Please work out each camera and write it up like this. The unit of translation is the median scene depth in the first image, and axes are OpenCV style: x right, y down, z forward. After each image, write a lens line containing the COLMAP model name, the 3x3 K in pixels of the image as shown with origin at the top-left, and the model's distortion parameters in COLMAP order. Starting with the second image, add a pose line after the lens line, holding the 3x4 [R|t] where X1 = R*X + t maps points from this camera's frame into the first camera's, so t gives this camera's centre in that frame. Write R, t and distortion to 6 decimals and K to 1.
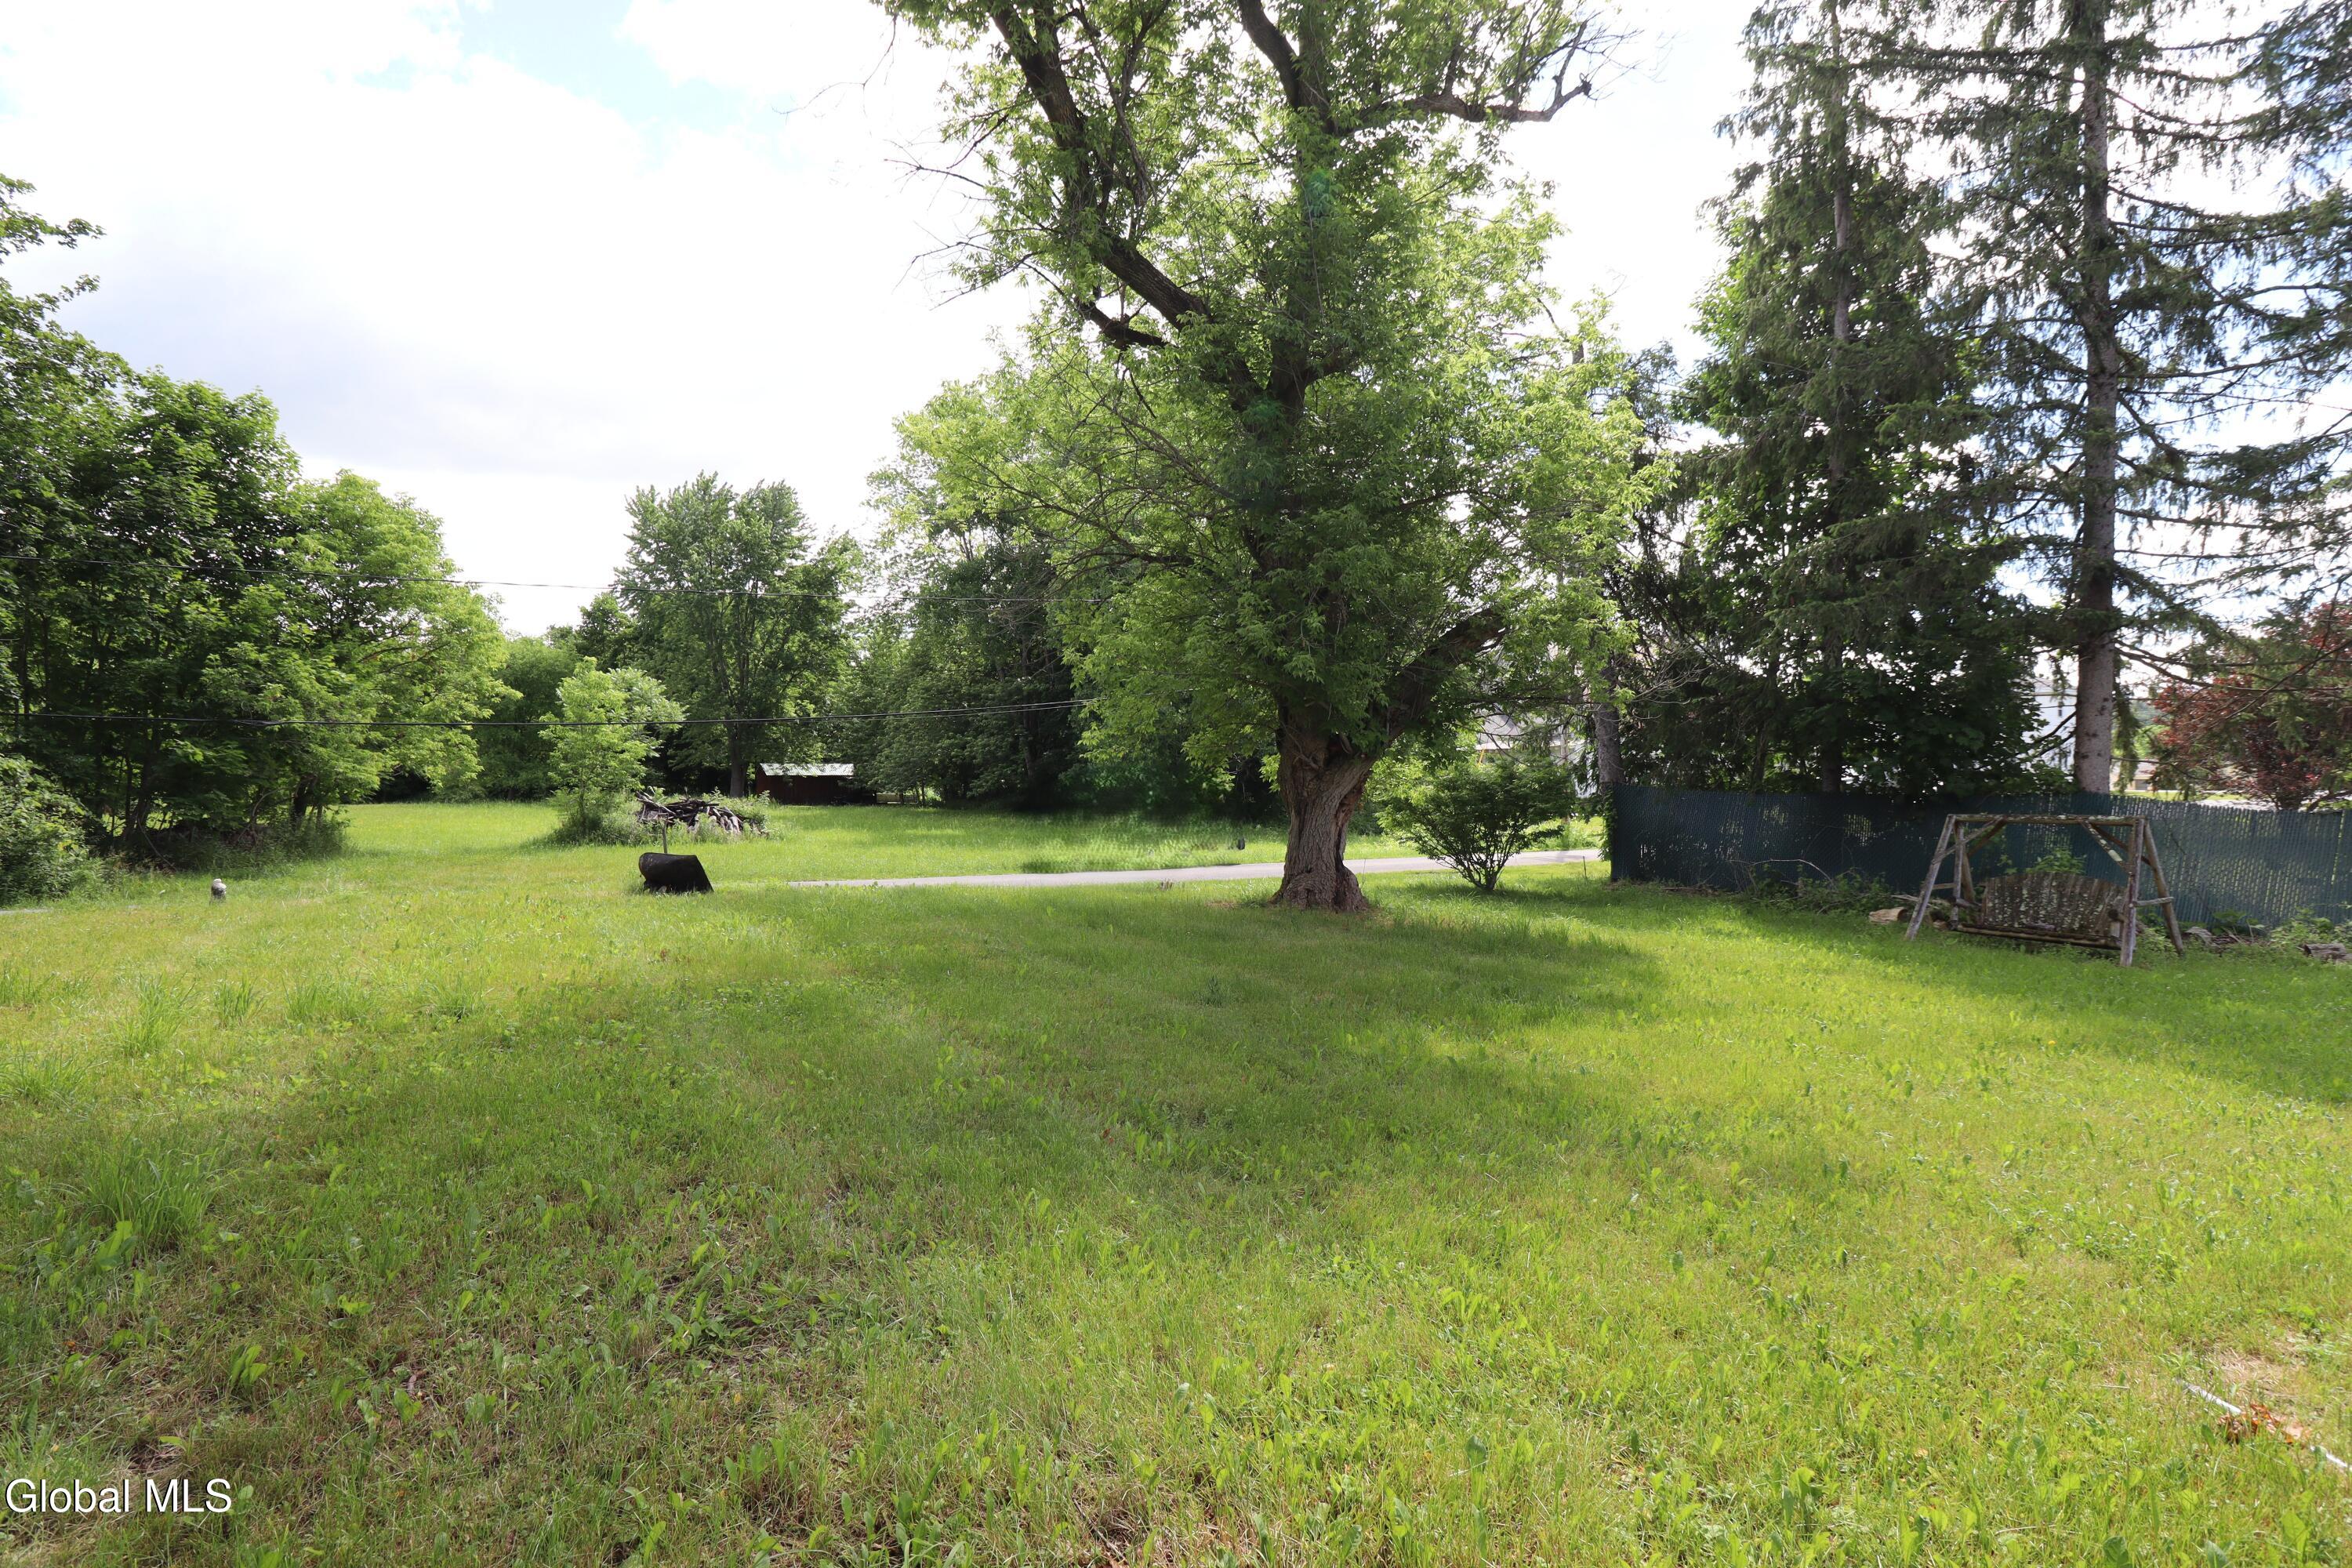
lens RADIAL K [[1093.6, 0, 1168.6], [0, 1093.6, 787.1], [0, 0, 1]] dist [-0.012832, -0.006700]
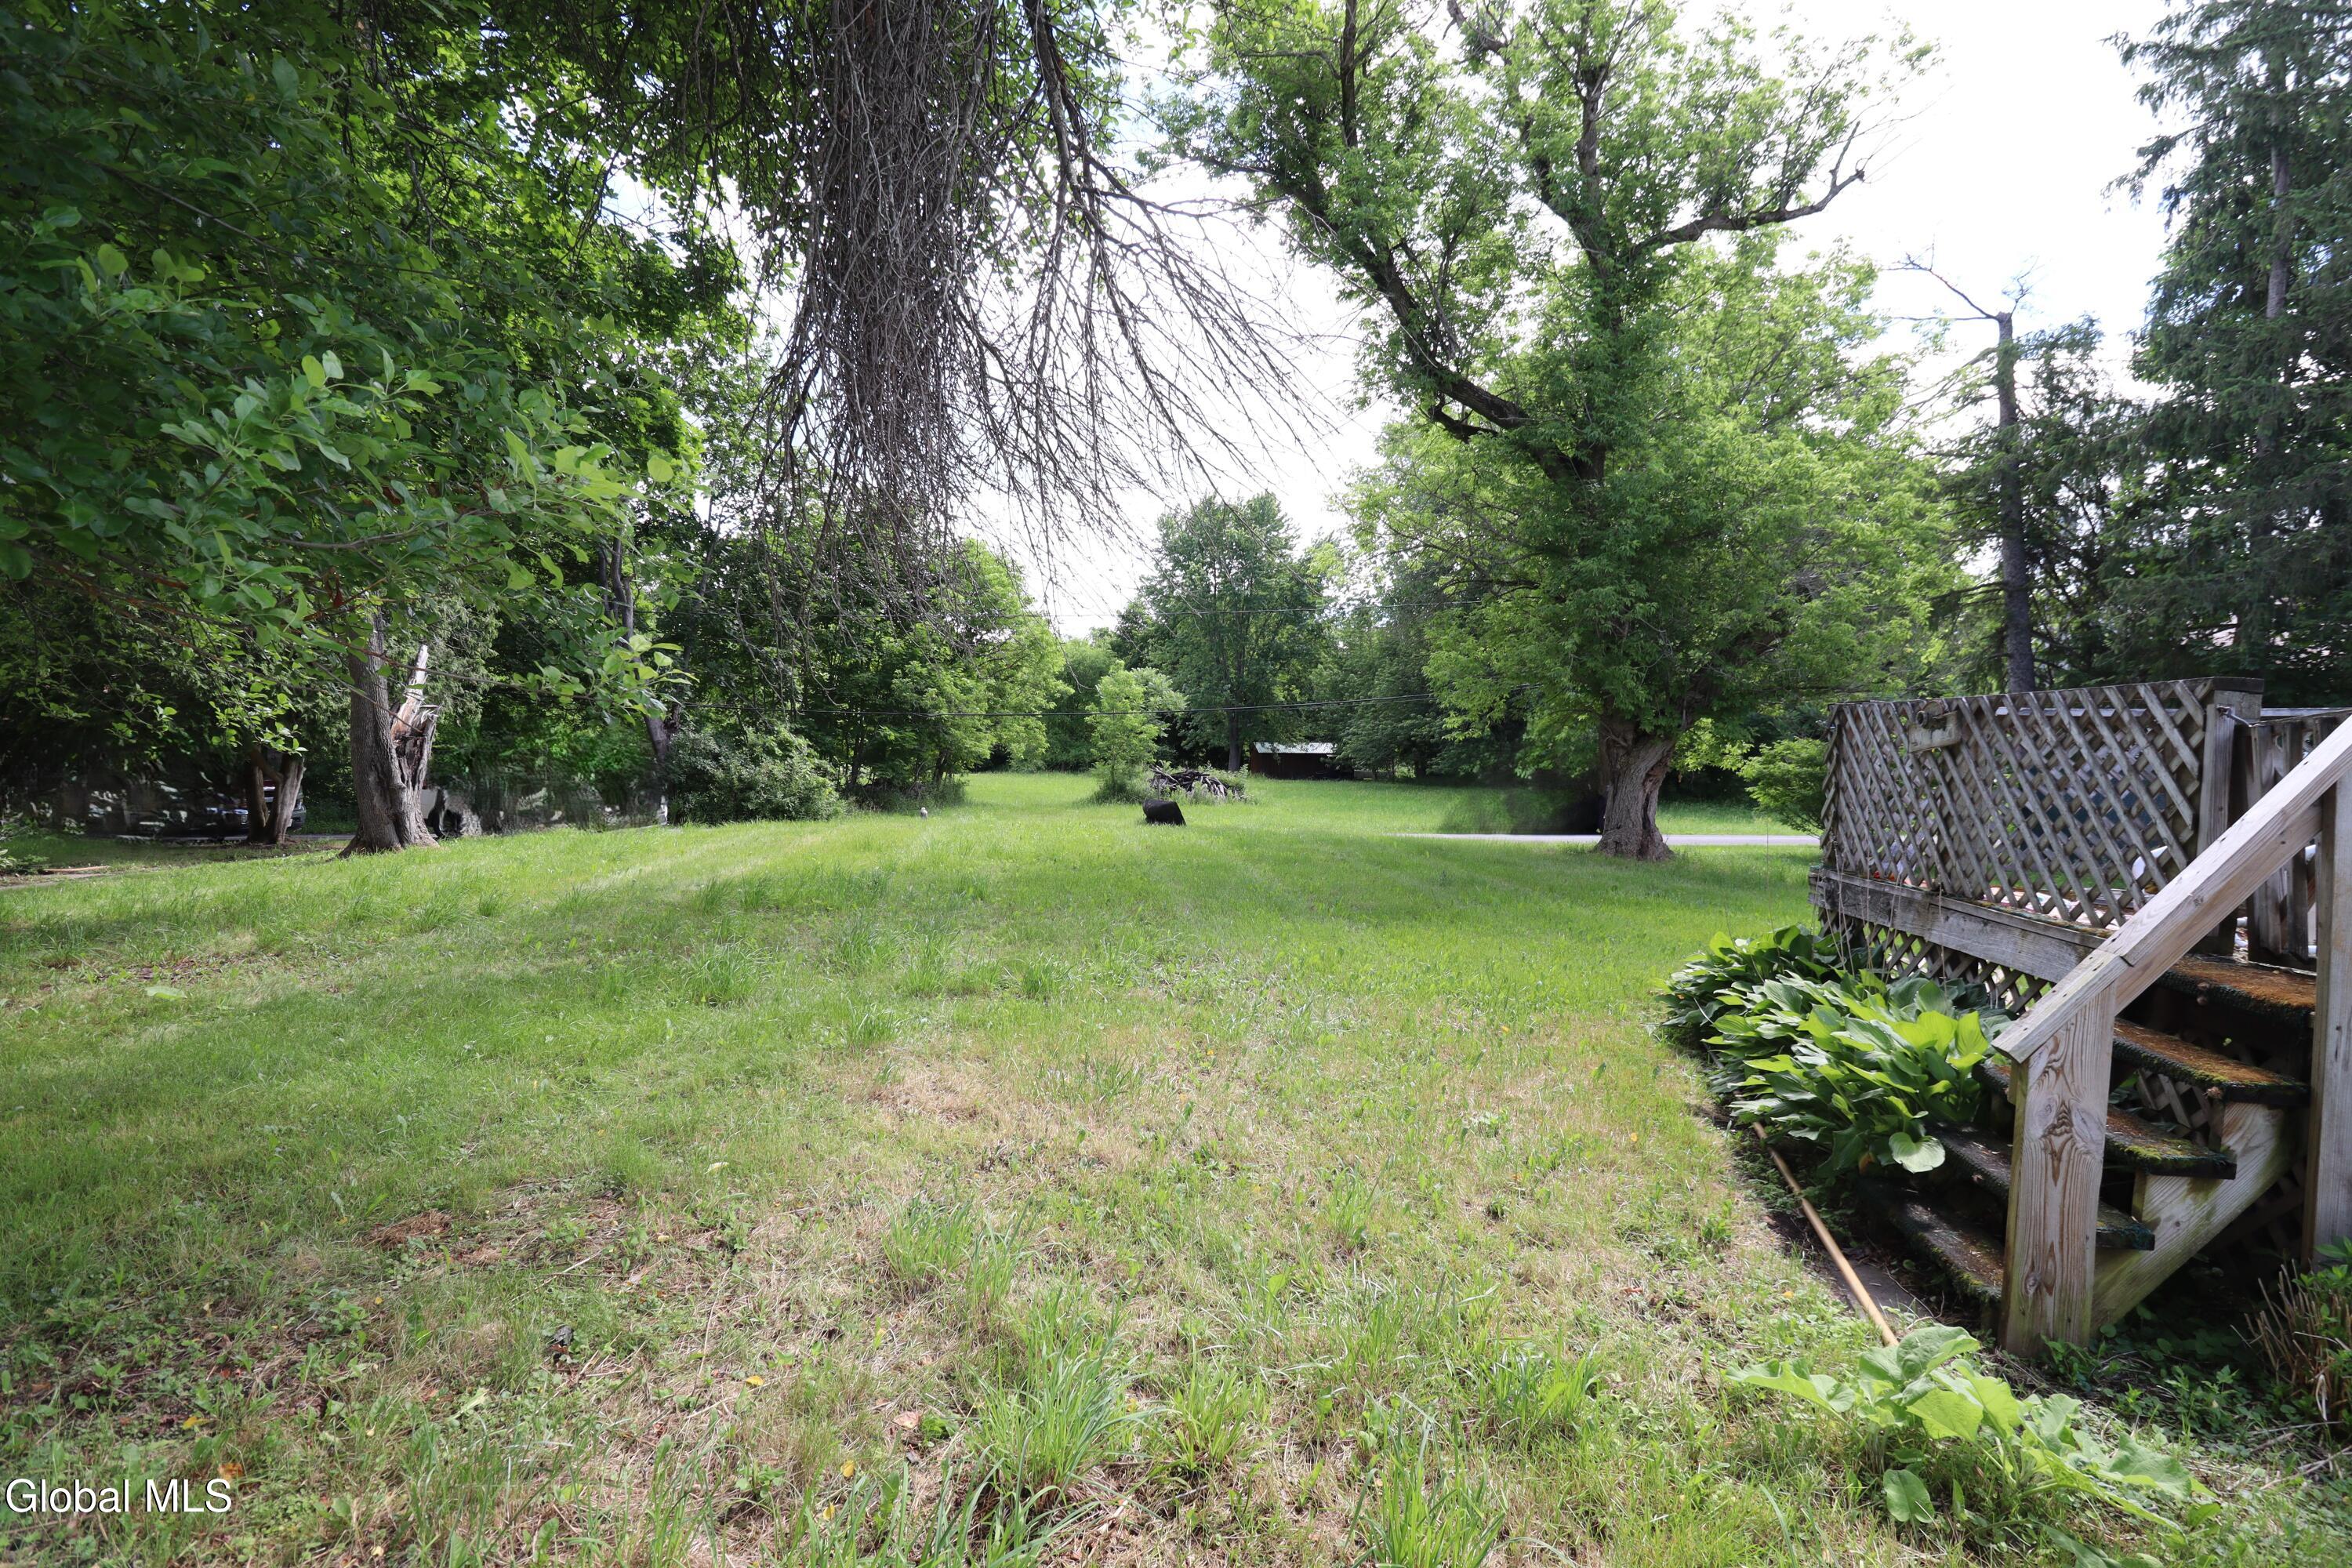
lens RADIAL K [[1093.6, 0, 1178.4], [0, 1093.6, 775.1], [0, 0, 1]] dist [-0.012832, -0.006700]
pose [[0.906086, 0.014734, -0.422838, 0.105043], [-0.011493, 0.999882, 0.010213, 0.004655], [0.422938, -0.004394, 0.906148, -0.188288]]
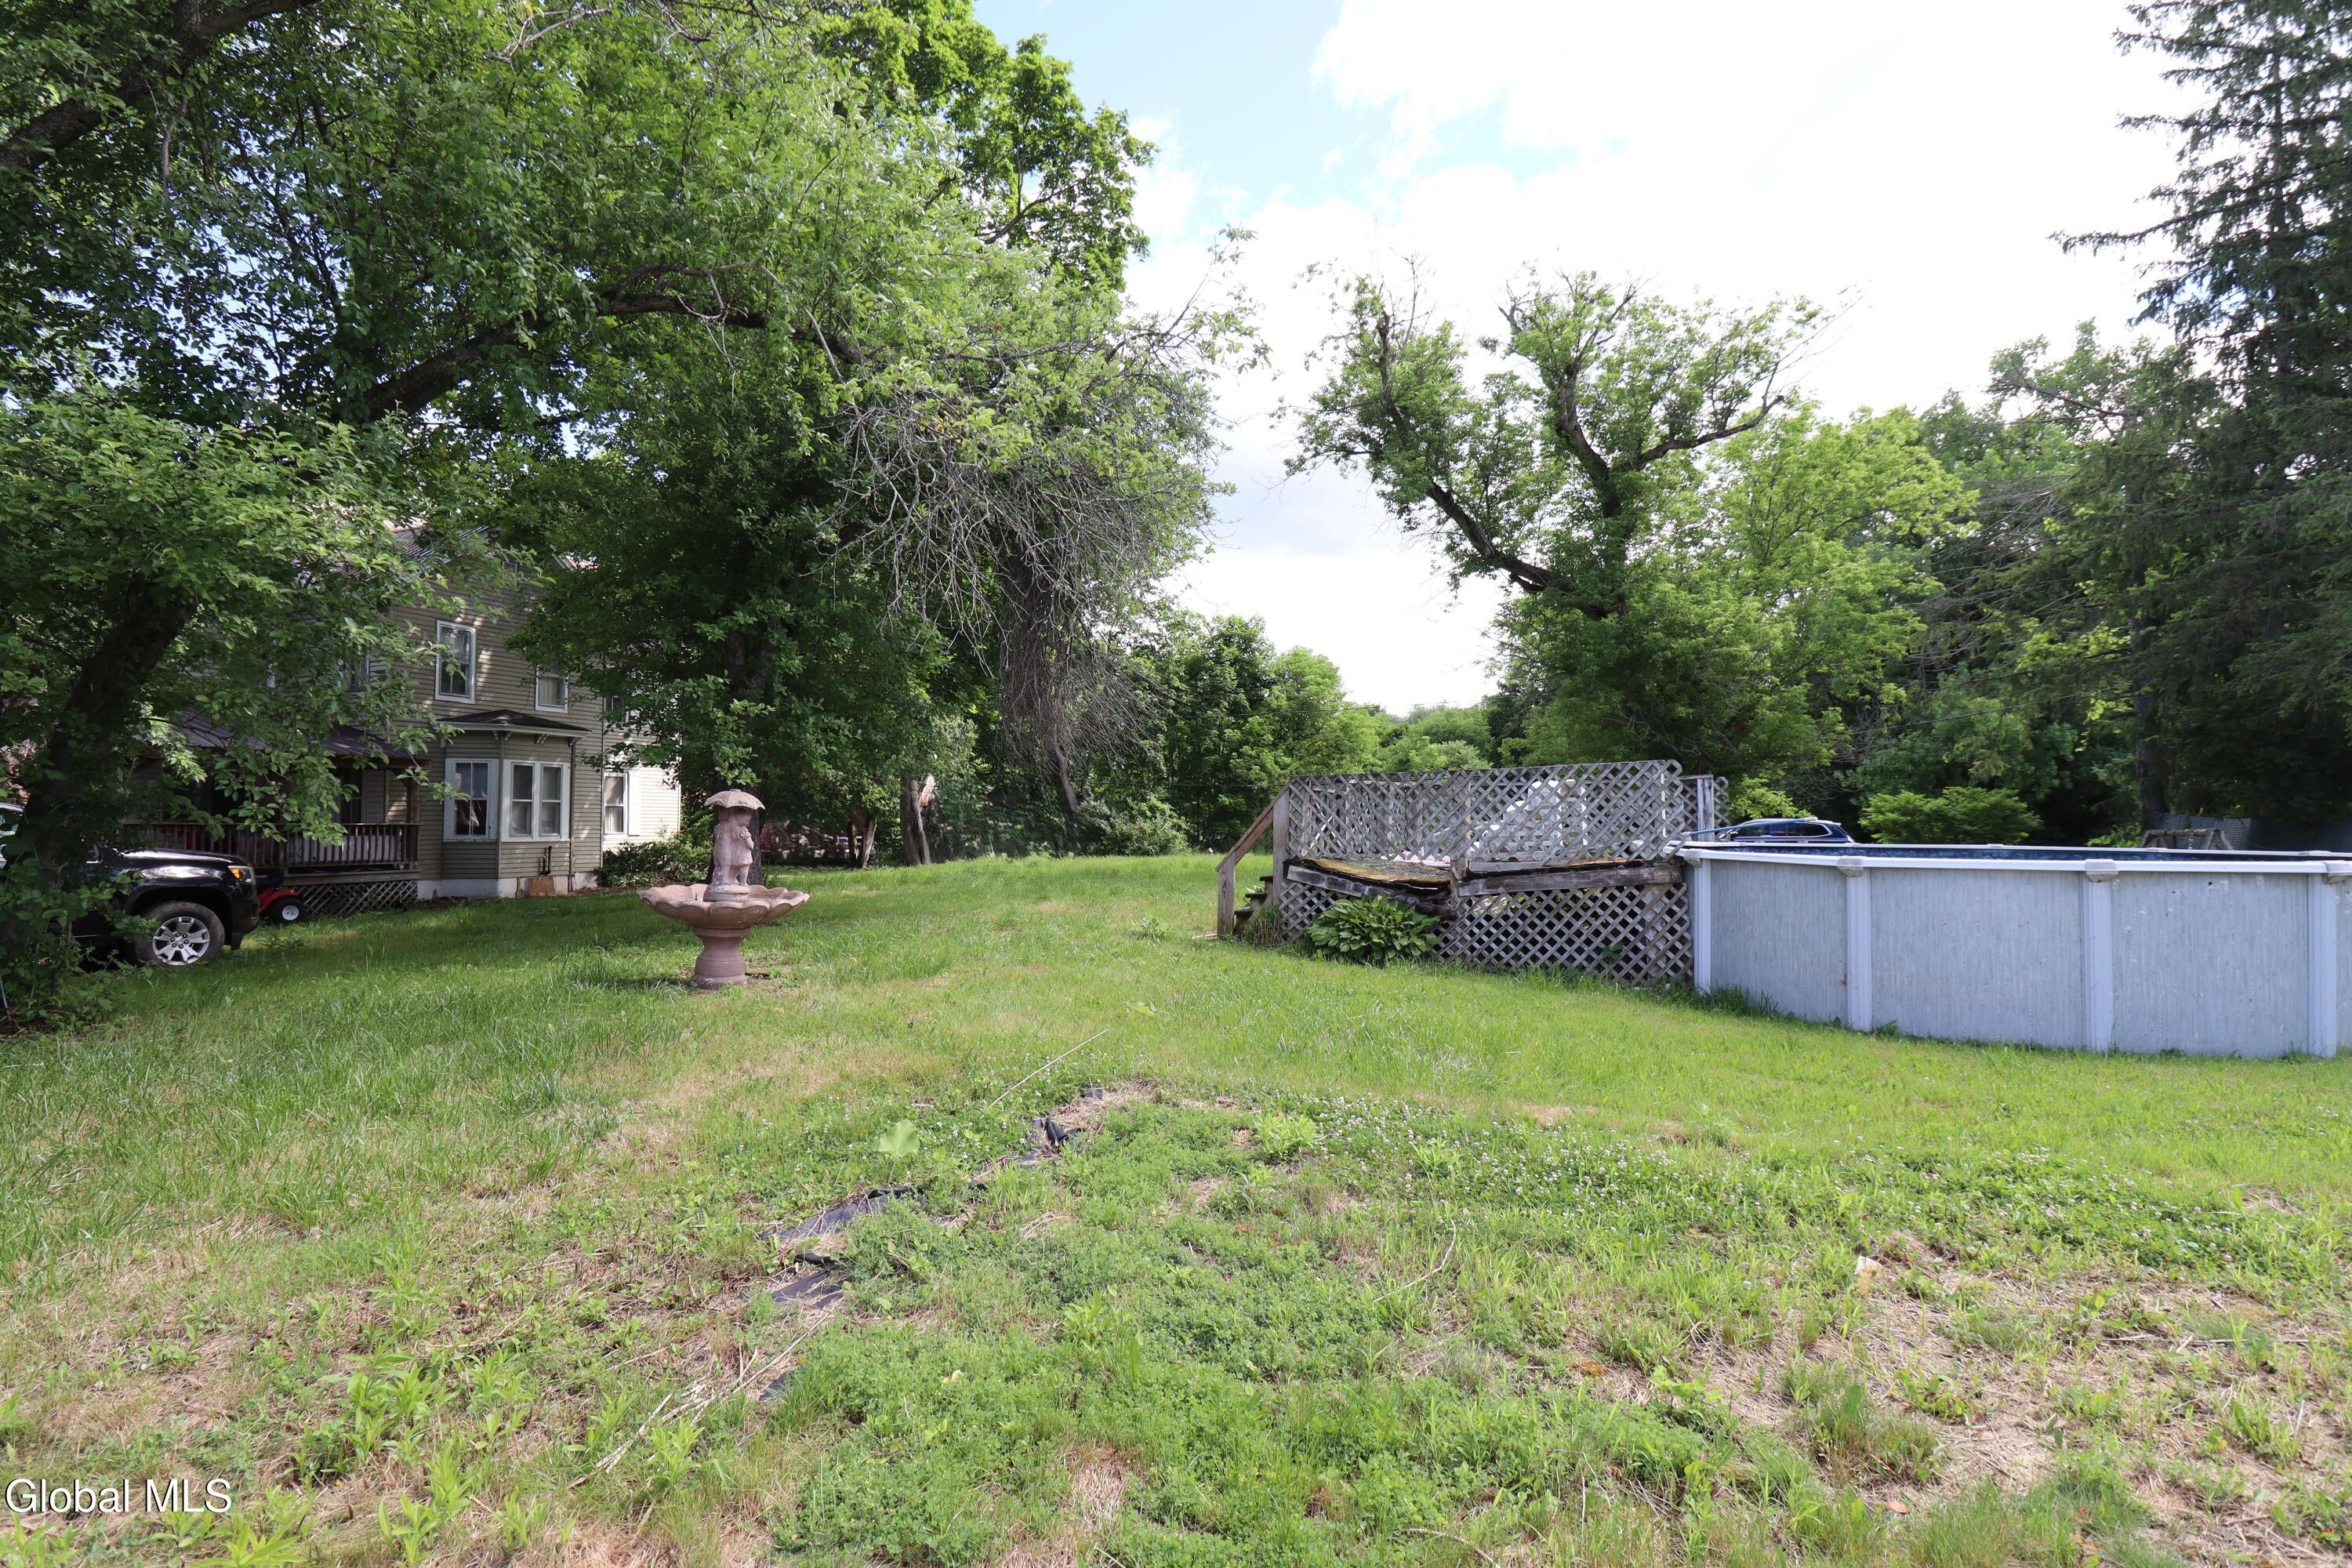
lens RADIAL K [[1093.6, 0, 1172.8], [0, 1093.6, 788.2], [0, 0, 1]] dist [-0.012832, -0.006700]
pose [[0.668405, -0.019018, -0.743554, 0.471757], [-0.005592, 0.999516, -0.030591, 0.008026], [0.743776, 0.024605, 0.667976, -0.388586]]
